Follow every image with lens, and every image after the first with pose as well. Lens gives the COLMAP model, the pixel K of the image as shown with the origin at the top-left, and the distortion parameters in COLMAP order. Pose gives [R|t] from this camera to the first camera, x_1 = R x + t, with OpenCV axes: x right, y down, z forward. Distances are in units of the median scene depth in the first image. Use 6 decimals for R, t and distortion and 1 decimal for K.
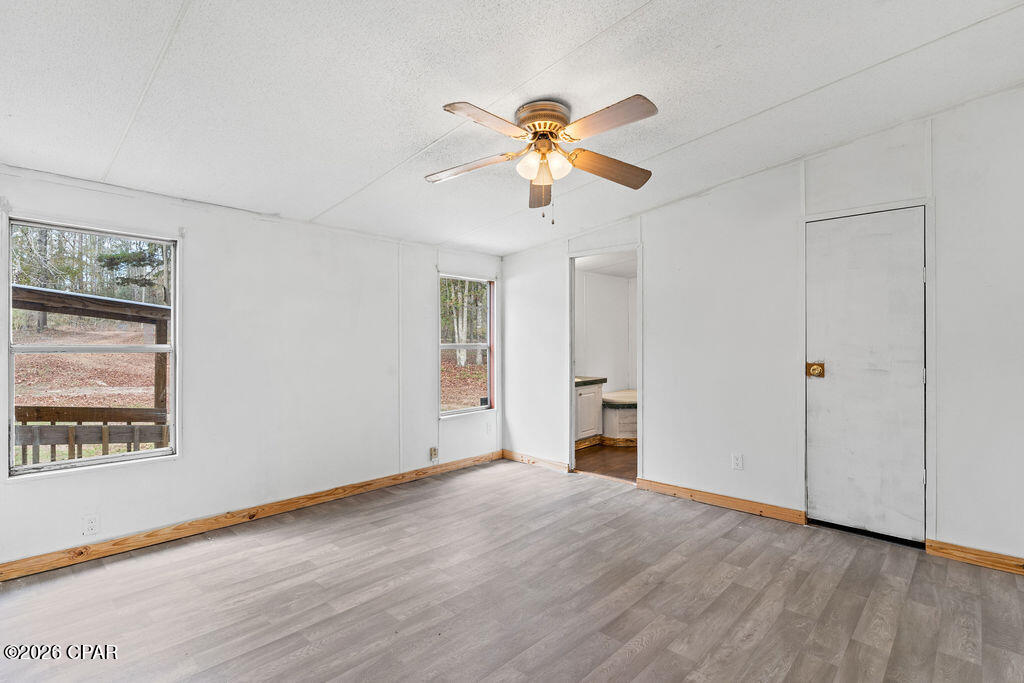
lens RADIAL K [[501.4, 0, 510.4], [0, 501.4, 342.0], [0, 0, 1]] dist [0.011808, 0.002238]
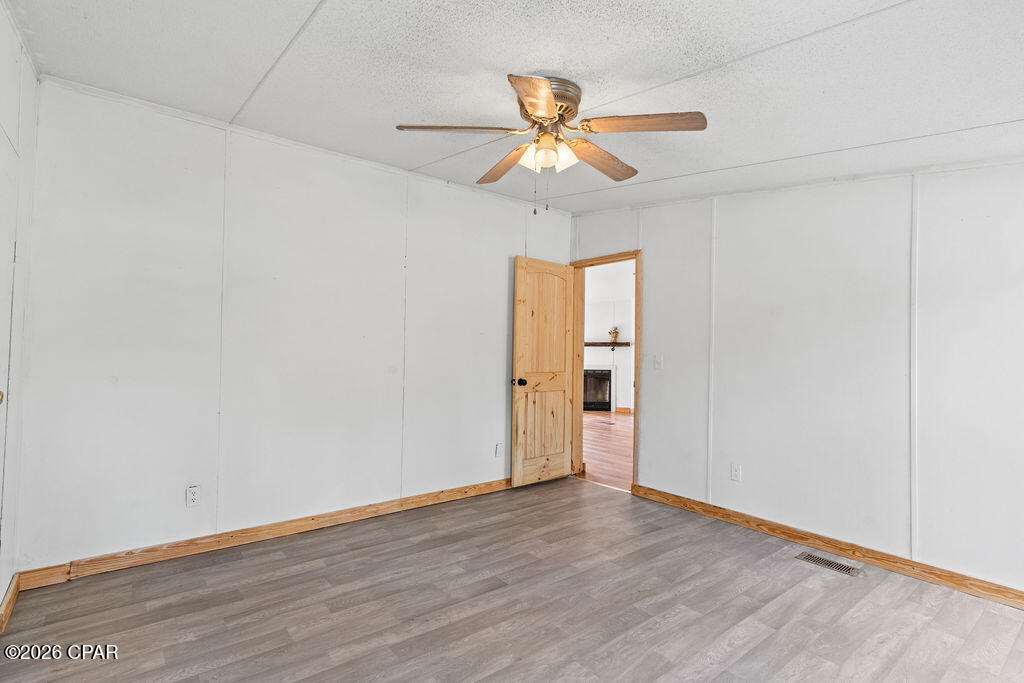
lens RADIAL K [[501.4, 0, 510.9], [0, 501.4, 343.6], [0, 0, 1]] dist [0.011808, 0.002238]
pose [[-0.989580, -0.013207, 0.143378, 0.000191], [-0.015917, 0.999715, -0.017771, 0.003716], [-0.143103, -0.019868, -0.989508, 1.933925]]
